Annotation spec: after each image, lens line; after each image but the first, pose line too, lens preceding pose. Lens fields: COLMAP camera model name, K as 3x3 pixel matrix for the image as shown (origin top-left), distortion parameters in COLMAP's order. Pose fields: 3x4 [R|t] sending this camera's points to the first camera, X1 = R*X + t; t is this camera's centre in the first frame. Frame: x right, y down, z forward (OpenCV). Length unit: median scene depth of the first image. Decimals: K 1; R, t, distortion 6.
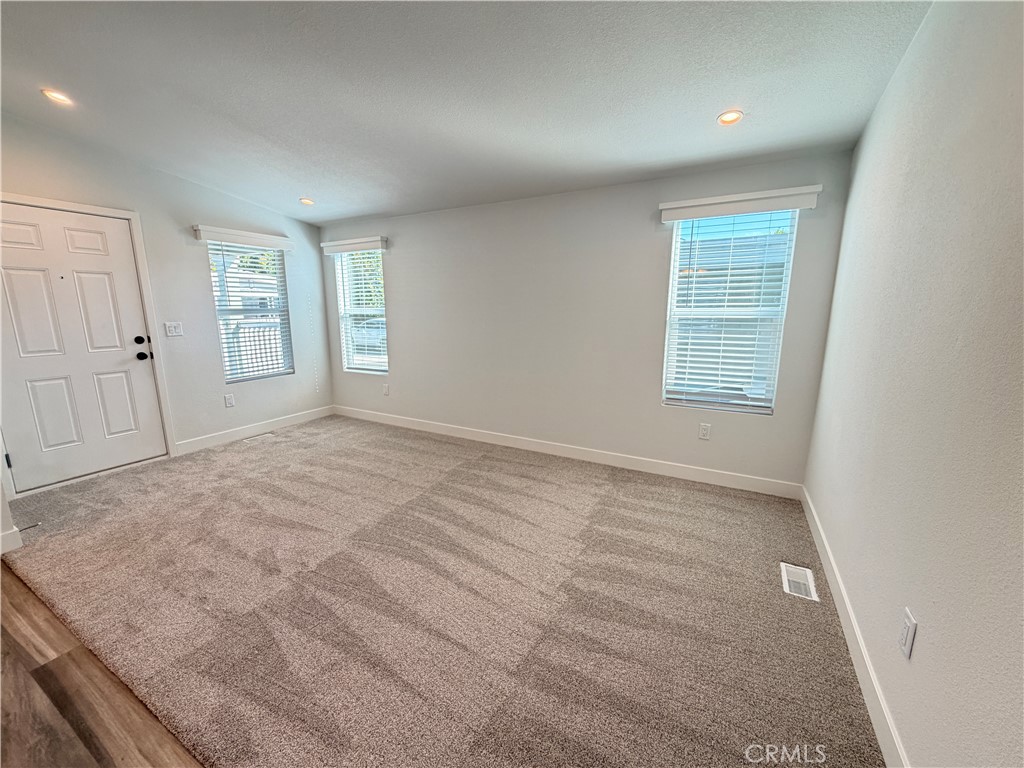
lens RADIAL K [[408.7, 0, 516.1], [0, 408.7, 382.5], [0, 0, 1]] dist [-0.000645, -0.000264]
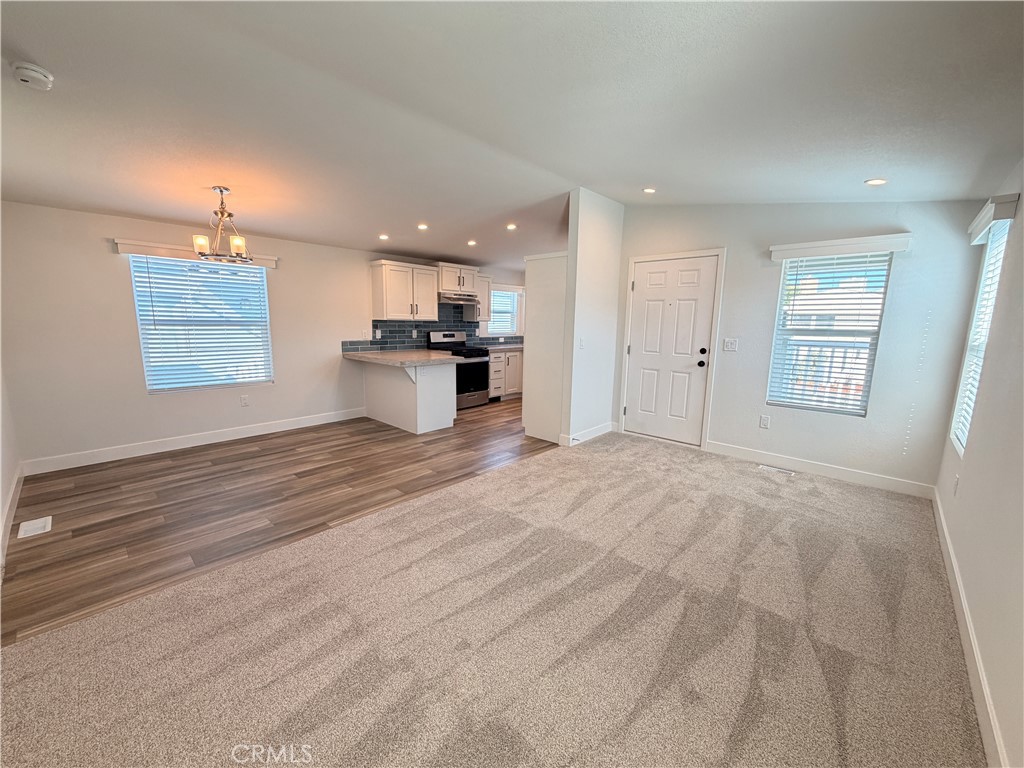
lens RADIAL K [[408.7, 0, 504.2], [0, 408.7, 383.2], [0, 0, 1]] dist [-0.000645, -0.000264]
pose [[-0.261564, 0.146172, -0.954054, 0.484064], [-0.191790, 0.960883, 0.199799, -0.153478], [0.945939, 0.235238, -0.223298, 0.780327]]
